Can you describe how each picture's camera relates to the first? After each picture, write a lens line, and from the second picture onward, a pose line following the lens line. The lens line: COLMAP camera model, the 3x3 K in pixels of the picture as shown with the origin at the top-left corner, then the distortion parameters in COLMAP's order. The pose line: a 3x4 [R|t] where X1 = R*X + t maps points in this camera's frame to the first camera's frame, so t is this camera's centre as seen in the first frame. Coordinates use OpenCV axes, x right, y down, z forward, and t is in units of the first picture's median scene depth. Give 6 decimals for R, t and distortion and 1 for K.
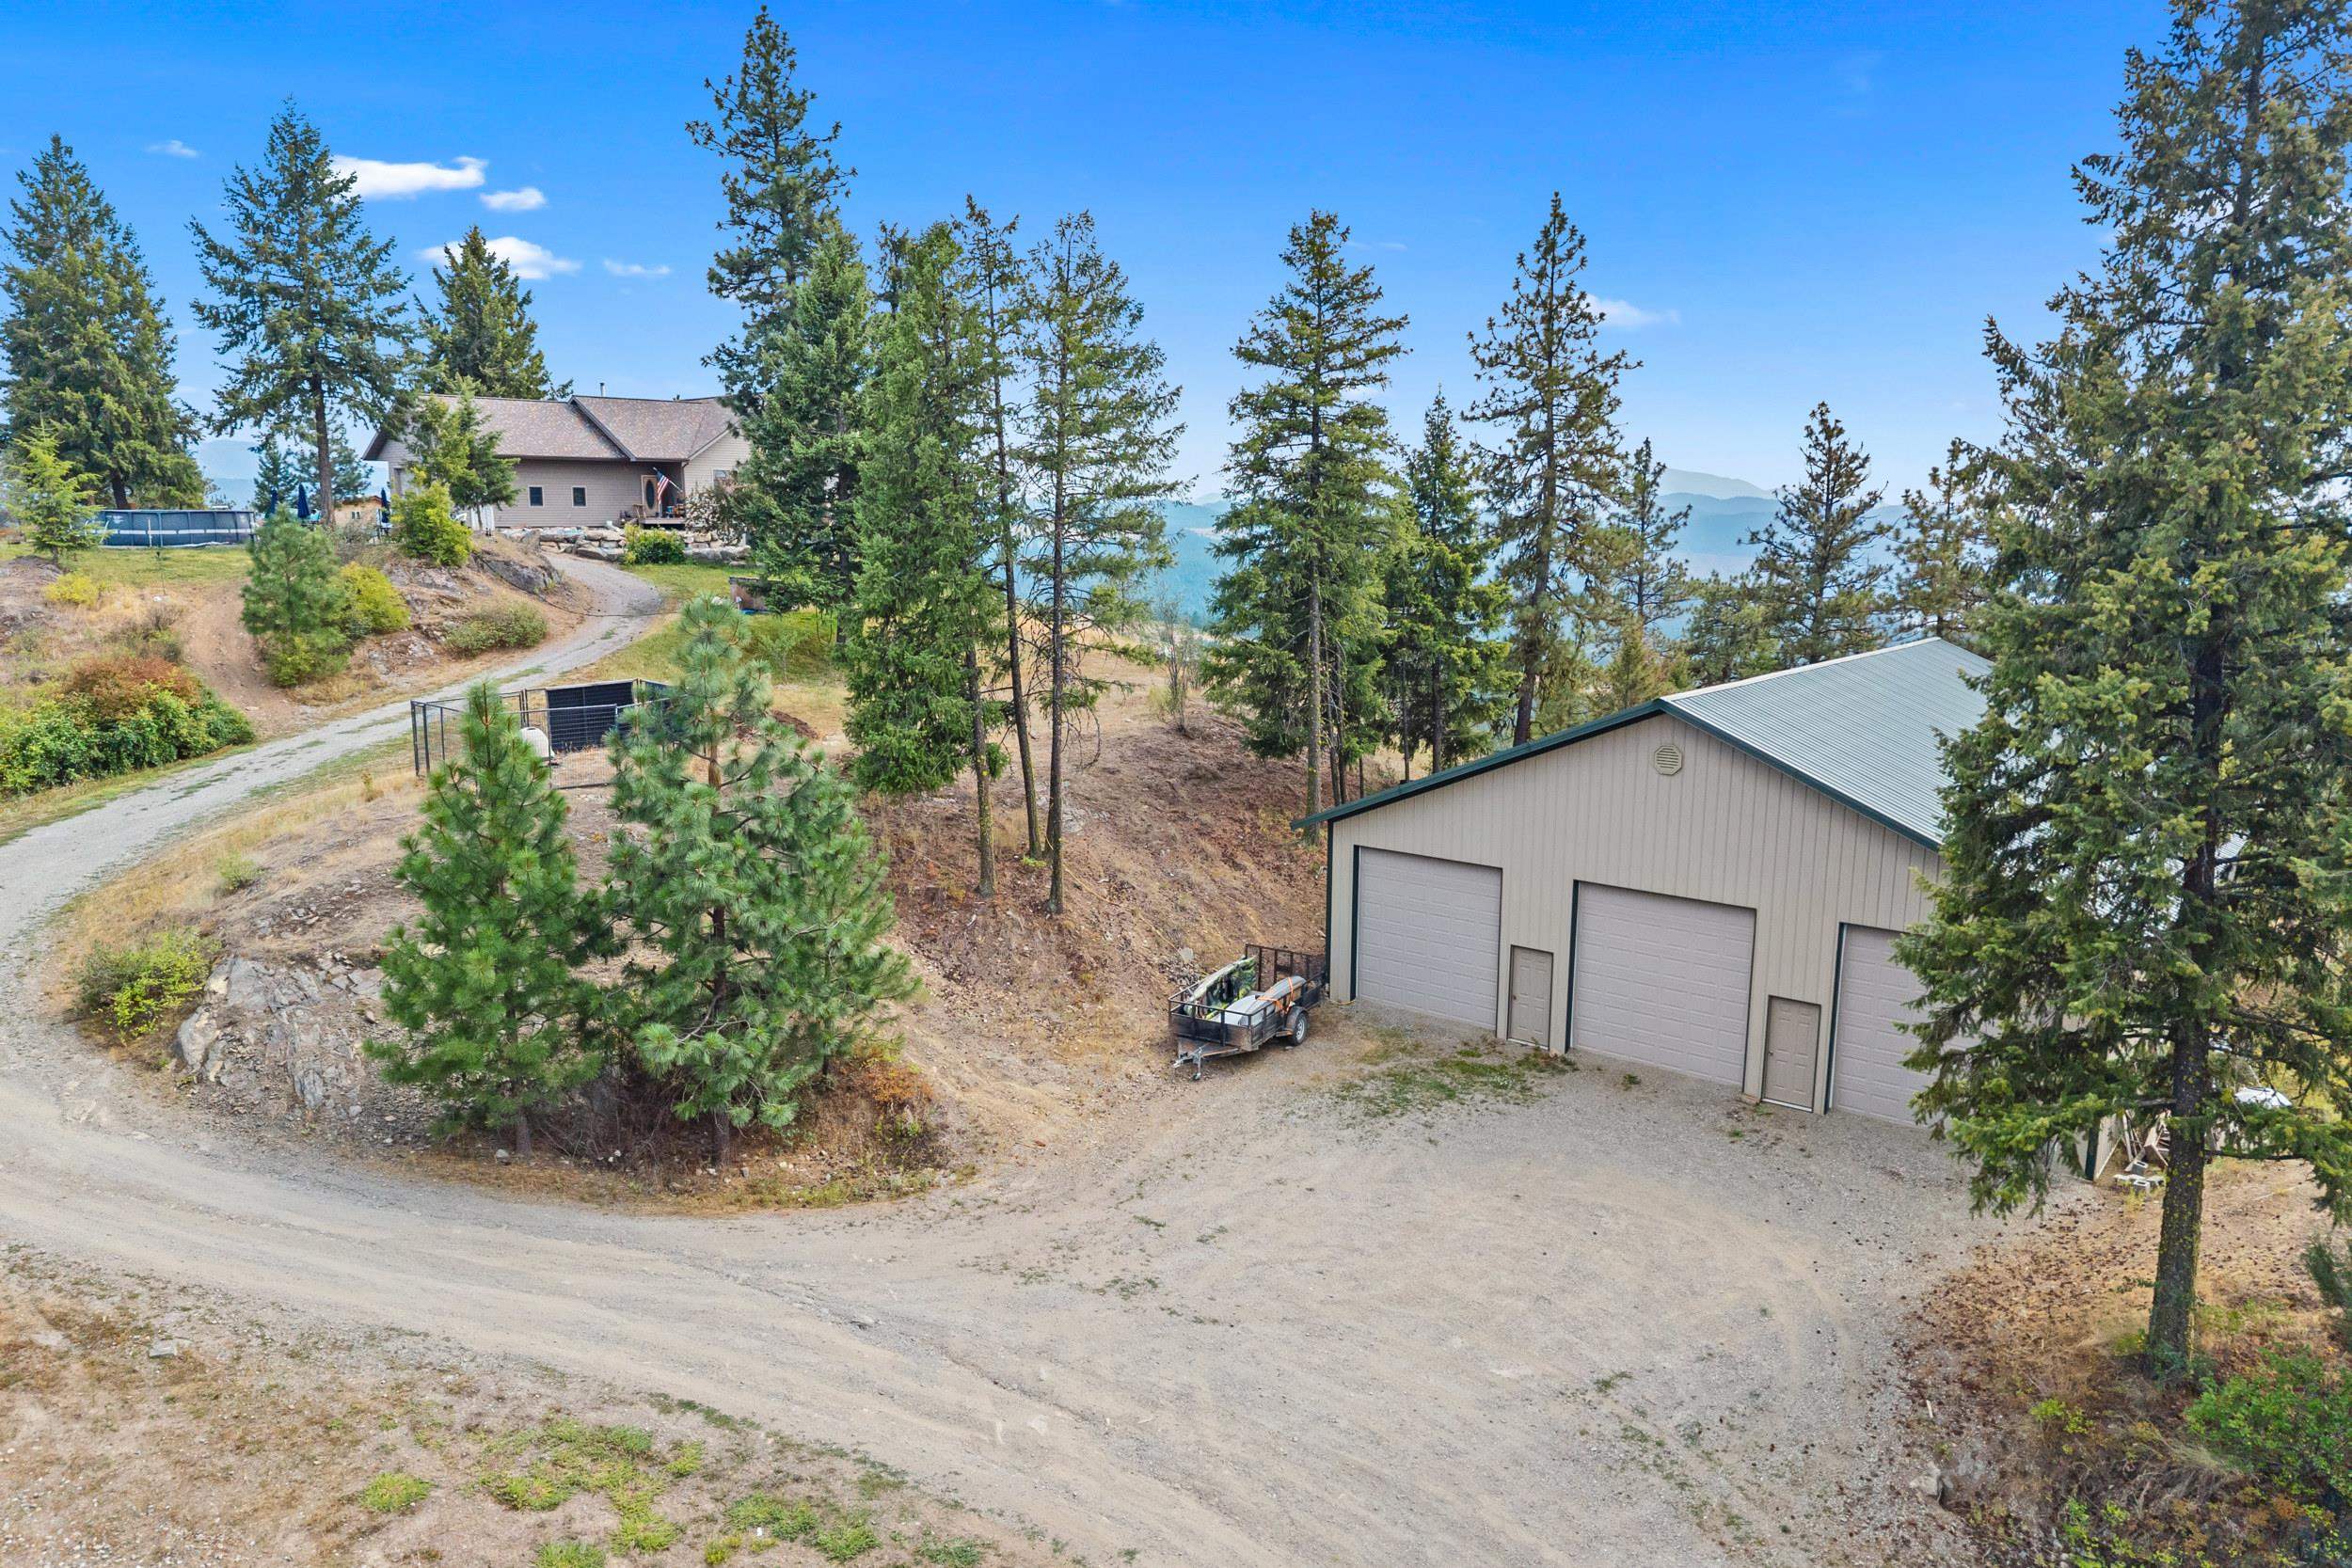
lens RADIAL K [[1633.0, 0, 1167.9], [0, 1633.0, 782.5], [0, 0, 1]] dist [-0.000428, 0.000261]
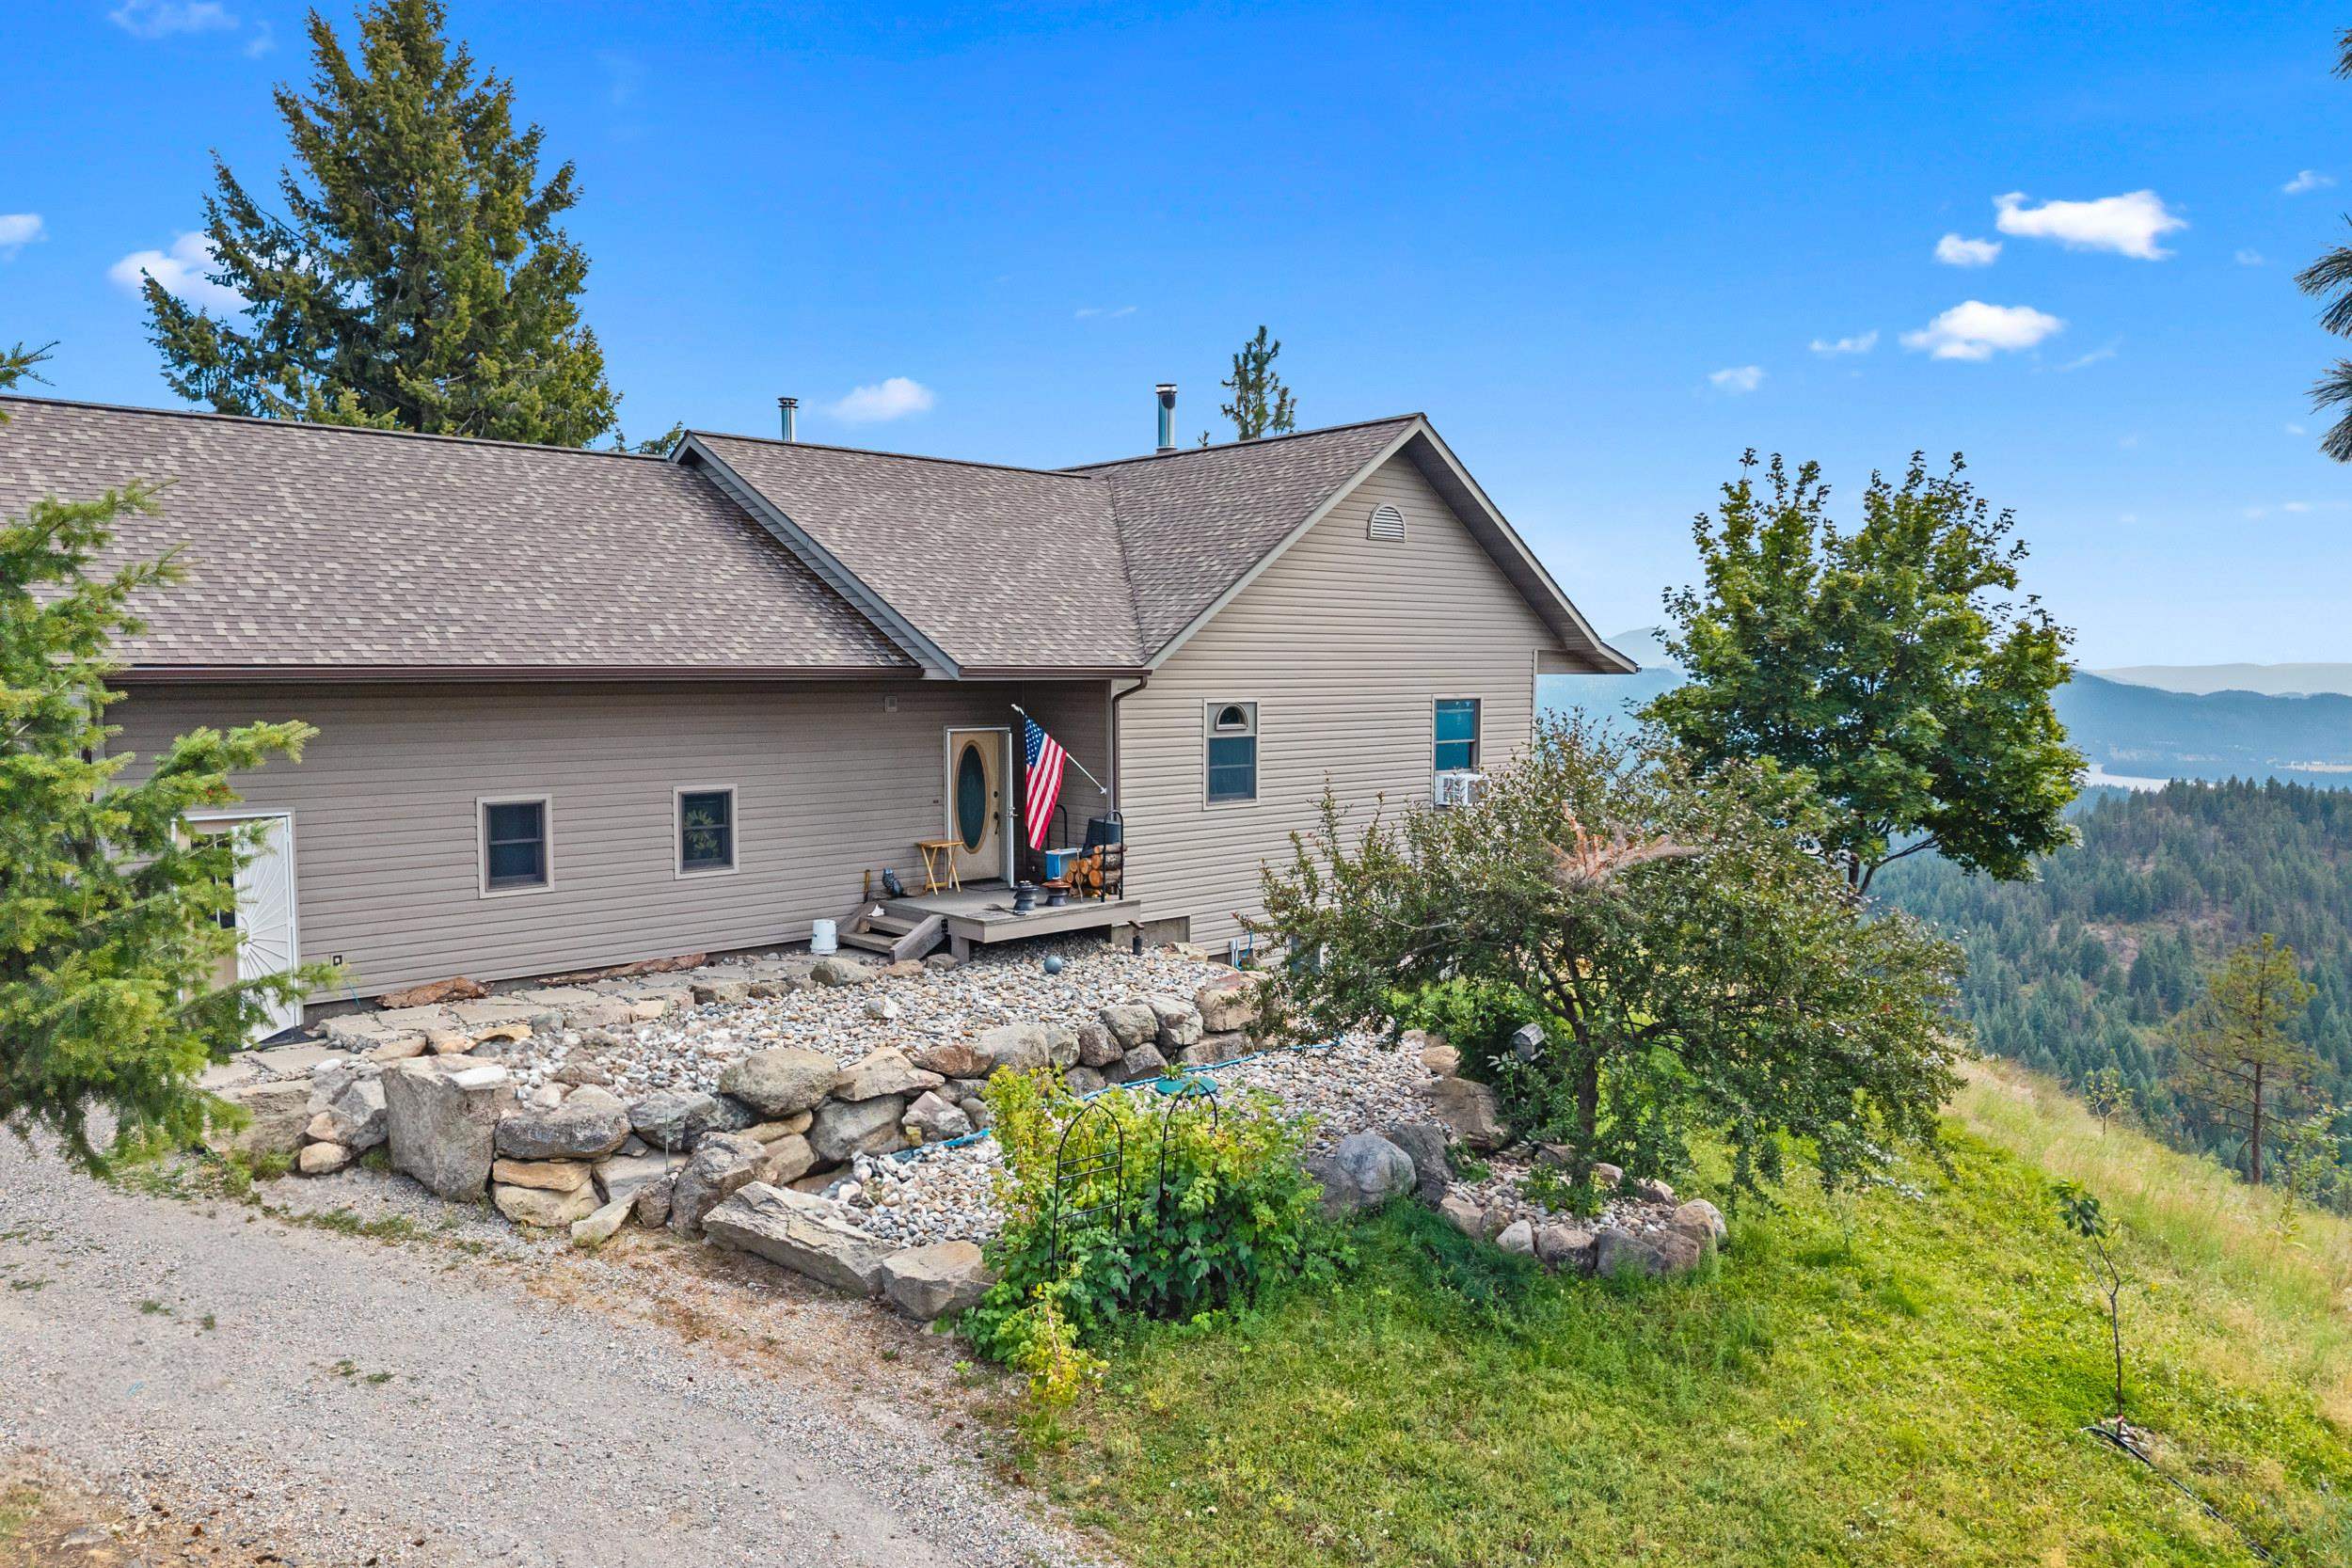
lens RADIAL K [[1633.0, 0, 1182.6], [0, 1633.0, 787.5], [0, 0, 1]] dist [-0.000428, 0.000261]
pose [[0.999414, 0.000809, -0.034214, -0.280256], [-0.003887, 0.995935, -0.089987, -0.158252], [0.034003, 0.090067, 0.995355, 0.758292]]
